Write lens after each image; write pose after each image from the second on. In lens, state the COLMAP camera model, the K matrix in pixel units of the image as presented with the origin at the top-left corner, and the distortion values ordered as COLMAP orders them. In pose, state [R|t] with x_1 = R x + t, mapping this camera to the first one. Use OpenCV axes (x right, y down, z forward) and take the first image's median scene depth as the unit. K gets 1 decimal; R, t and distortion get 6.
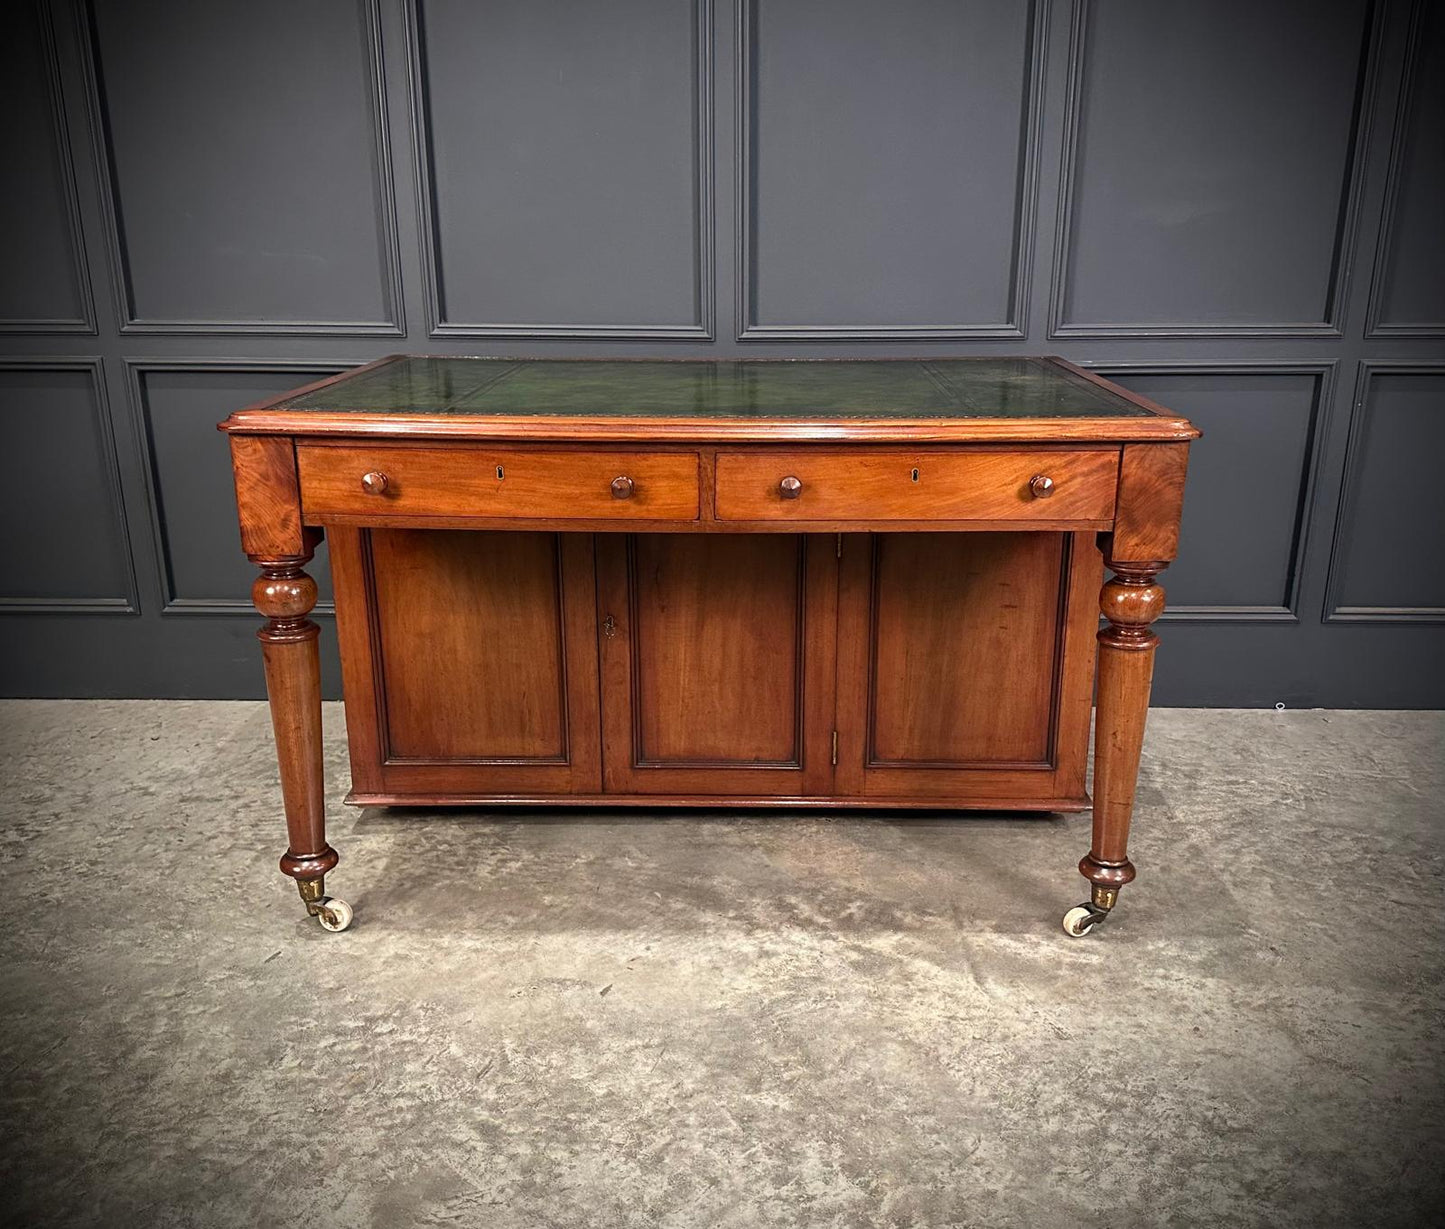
lens RADIAL K [[1291.4, 0, 737.2], [0, 1291.4, 651.6], [0, 0, 1]] dist [0.154919, -0.316999]
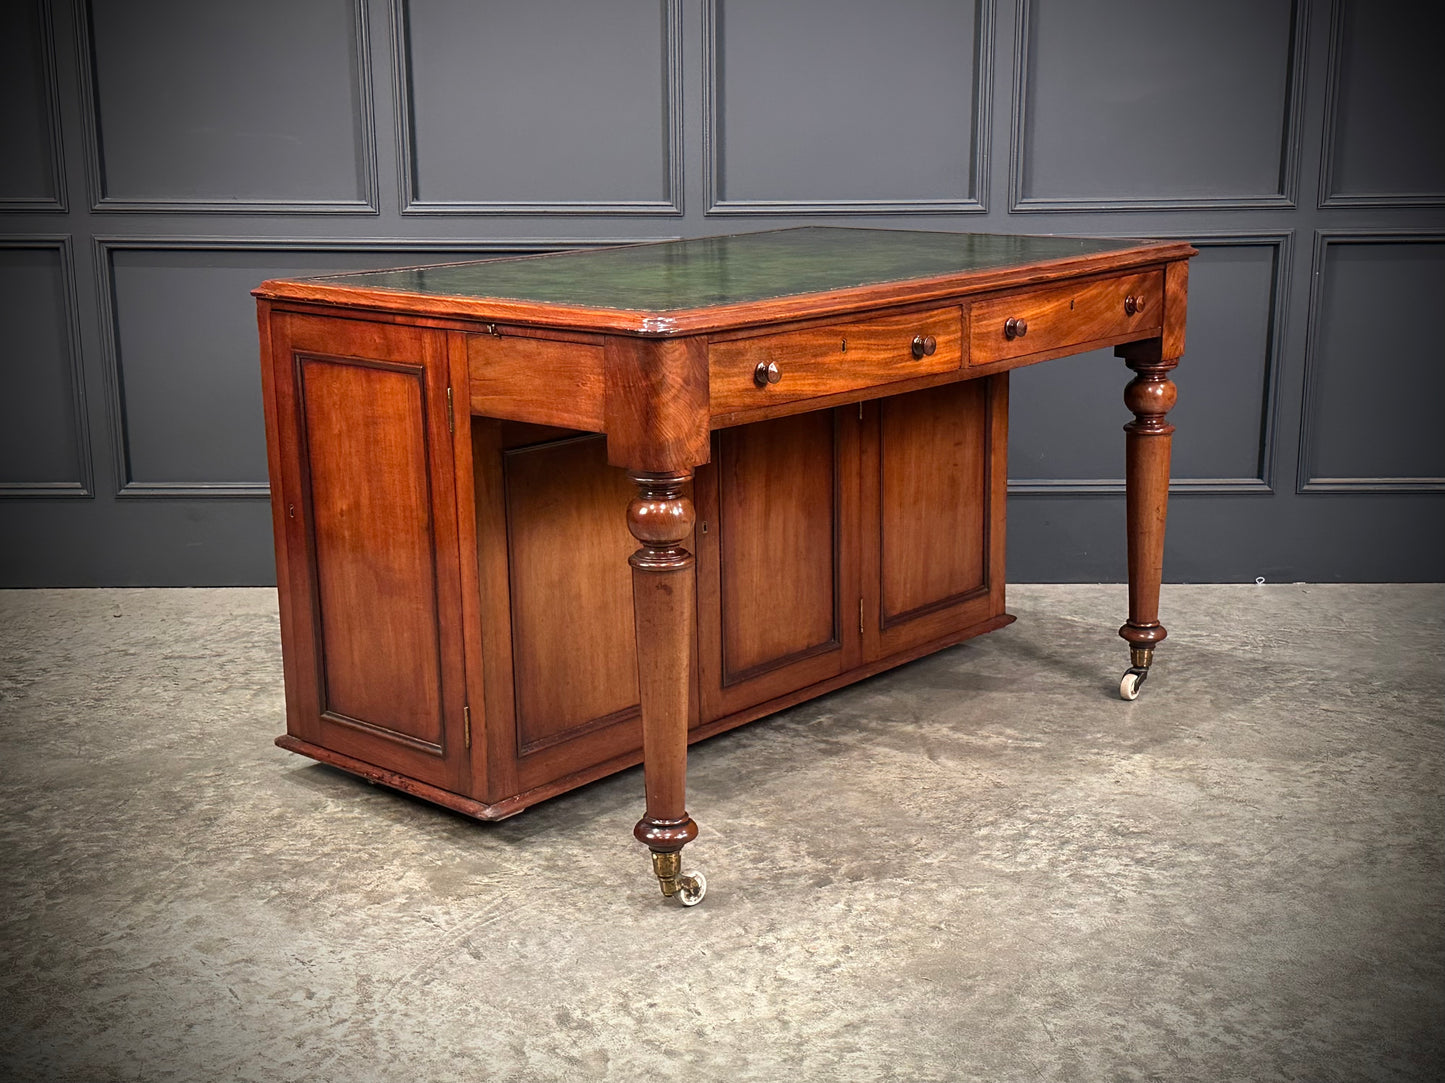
lens RADIAL K [[1824.6, 0, 722.5], [0, 1824.6, 541.5], [0, 0, 1]] dist [0.162903, -0.216699]
pose [[0.999777, -0.009190, 0.019015, -0.023675], [0.010834, 0.996043, -0.088211, 0.203768], [-0.018129, 0.088397, 0.995920, -0.582571]]
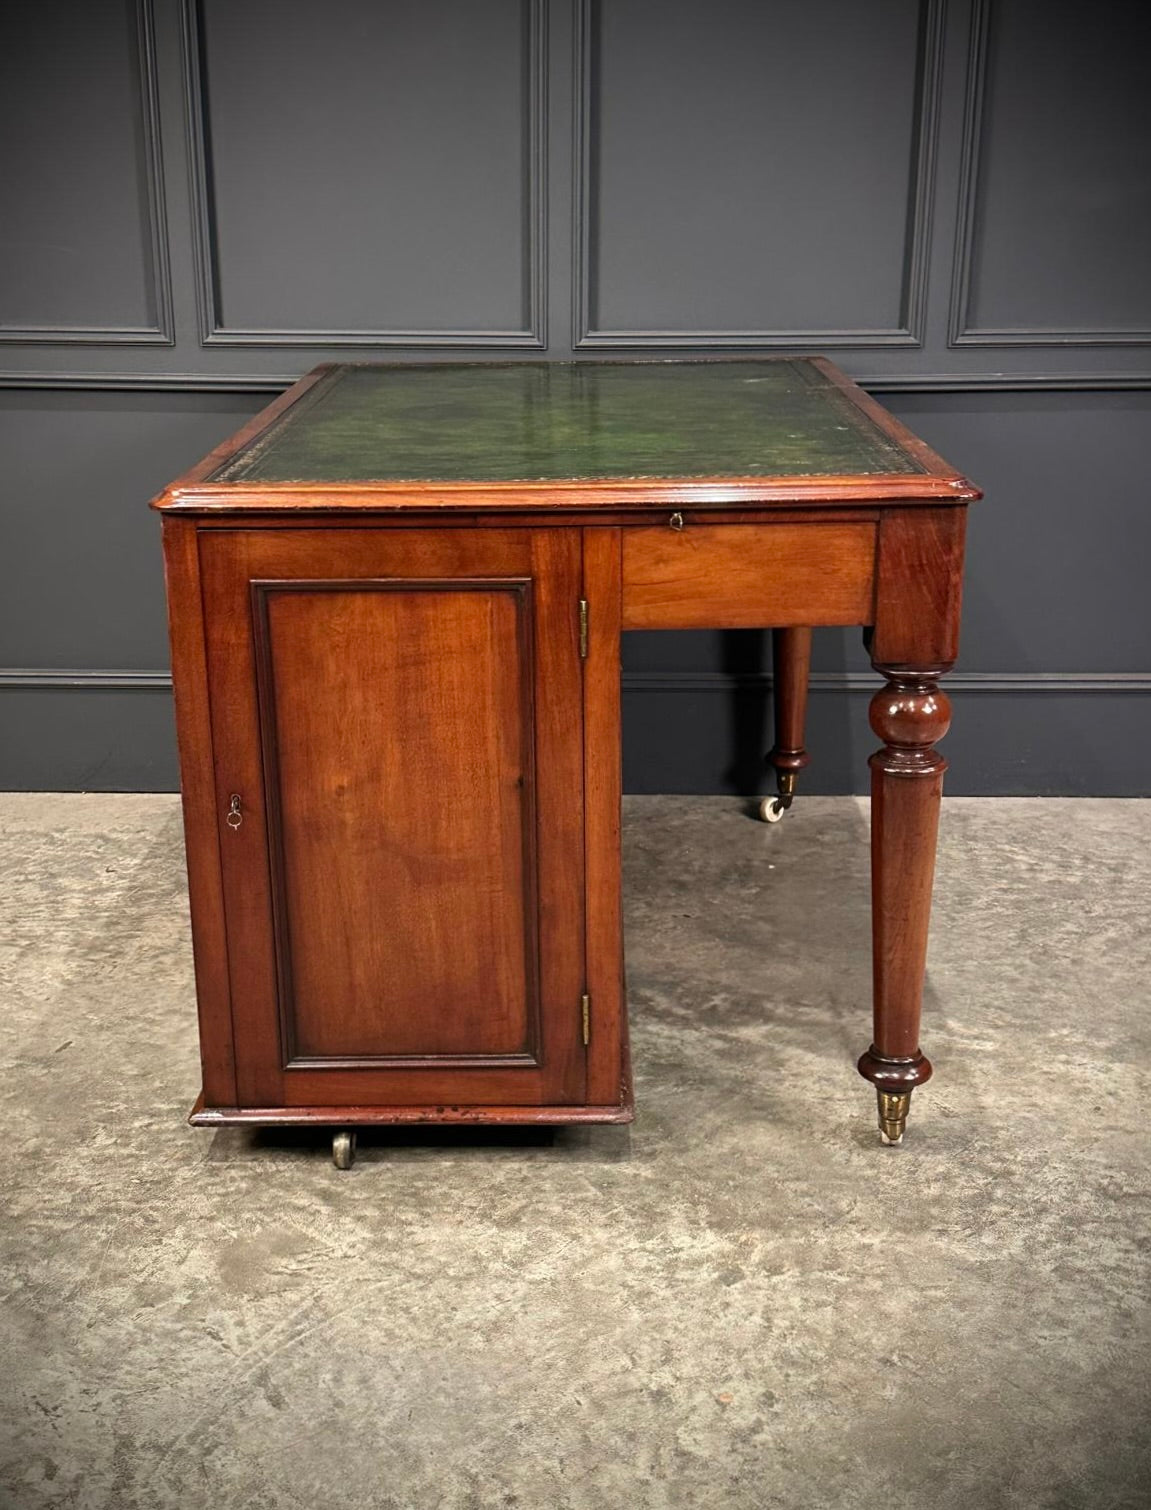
lens RADIAL K [[1862.7, 0, 553.6], [0, 1862.7, 807.4], [0, 0, 1]] dist [0.185361, -0.356419]
pose [[0.999951, -0.002076, 0.009651, -0.036226], [0.002049, 0.999994, 0.002764, 0.070617], [-0.009657, -0.002744, 0.999950, -0.284987]]
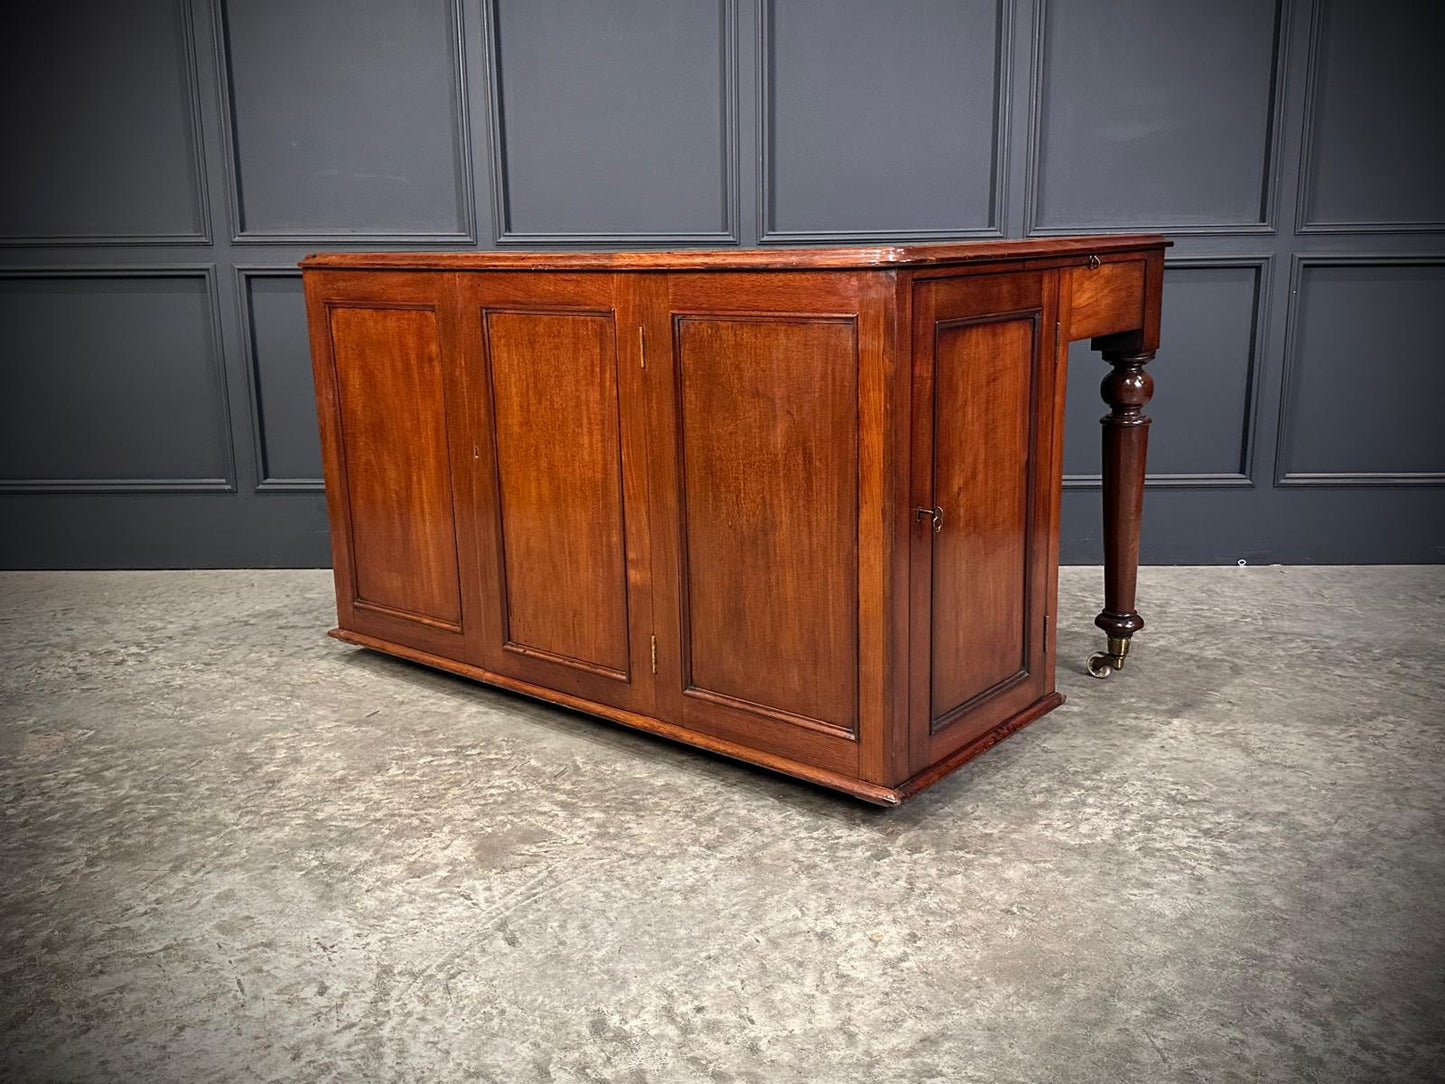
lens RADIAL K [[1246.2, 0, 741.7], [0, 1246.2, 537.1], [0, 0, 1]] dist [0.182596, -0.385451]
pose [[0.999951, -0.009437, -0.002880, -0.020612], [0.009081, 0.994389, -0.105395, 0.204541], [0.003859, 0.105363, 0.994426, -0.140115]]
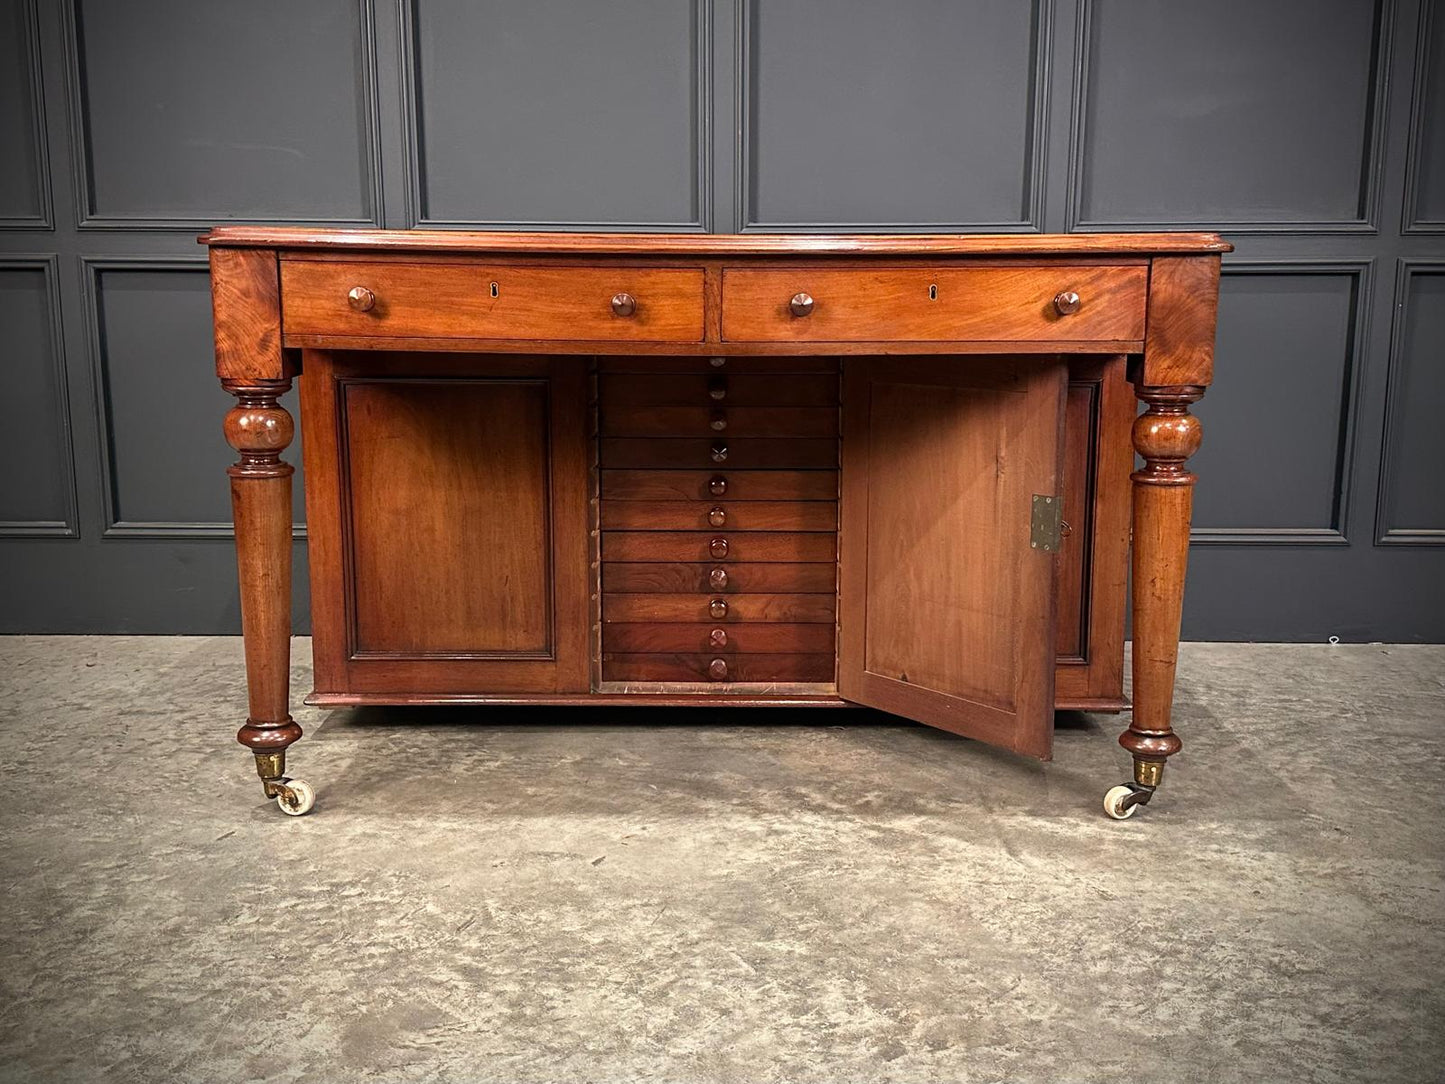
lens RADIAL K [[1454.3, 0, 729.7], [0, 1454.3, 544.1], [0, 0, 1]] dist [0.180721, -0.387714]
pose [[0.999975, 0.001342, 0.007006, -0.017365], [-0.000401, 0.991166, -0.132628, 0.175234], [-0.007122, 0.132622, 0.991141, -0.031988]]
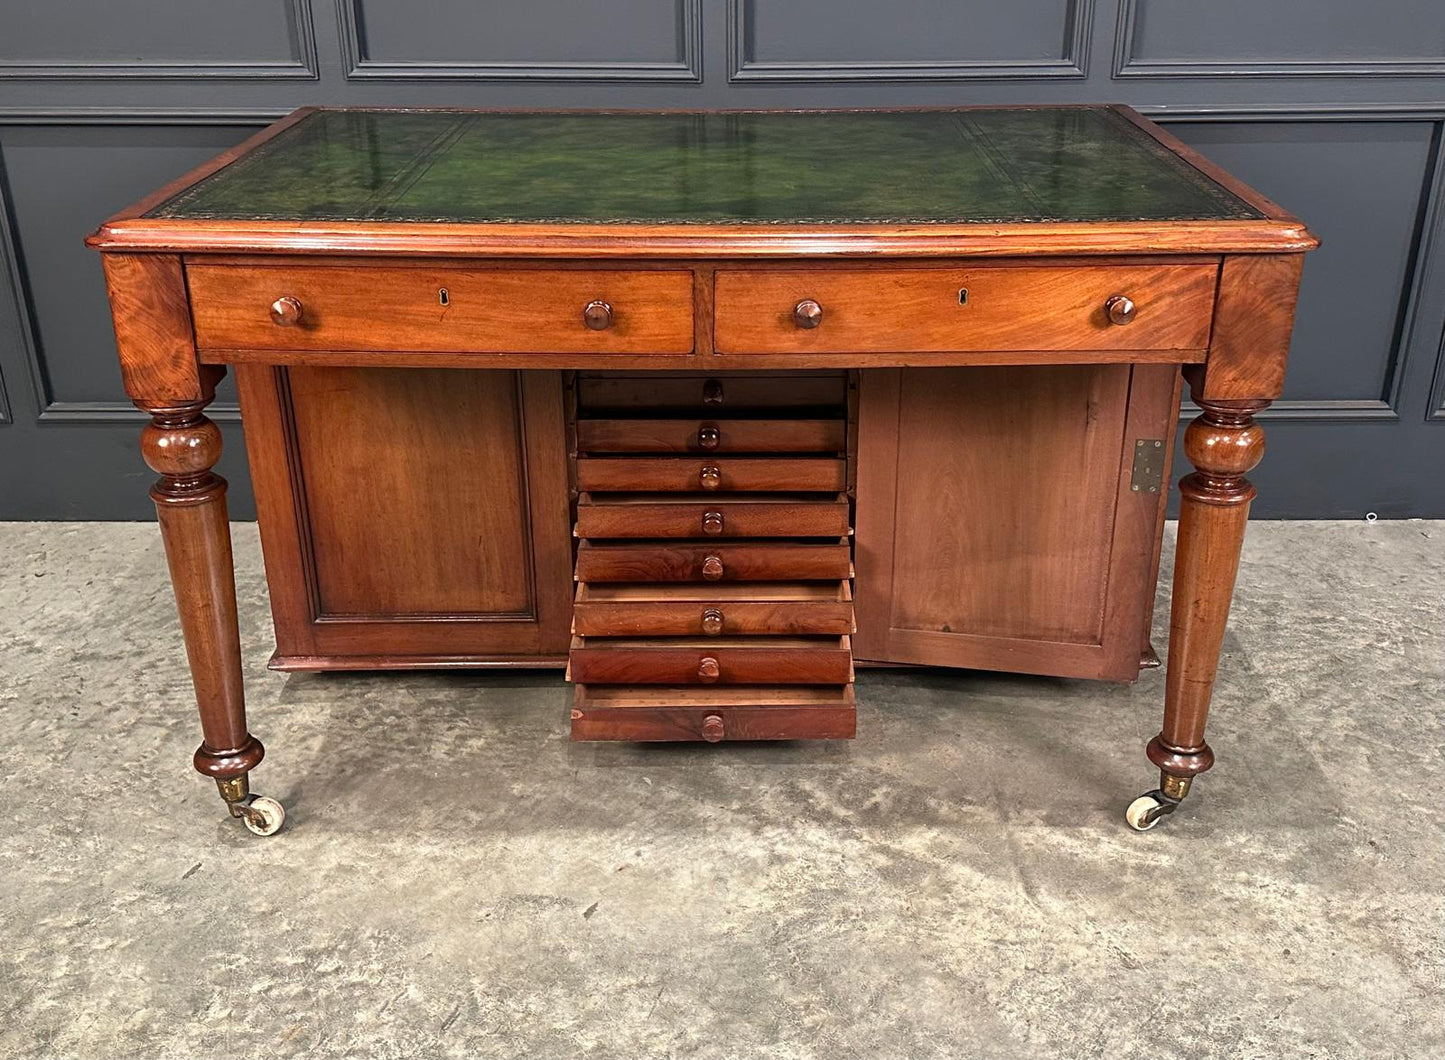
lens RADIAL K [[1466.4, 0, 741.3], [0, 1466.4, 556.6], [0, 0, 1]] dist [0.164539, -0.352138]
pose [[0.999807, -0.011240, 0.016121, -0.015590], [0.009260, 0.992963, 0.118059, -0.079854], [-0.017334, -0.117887, 0.992876, 0.071742]]
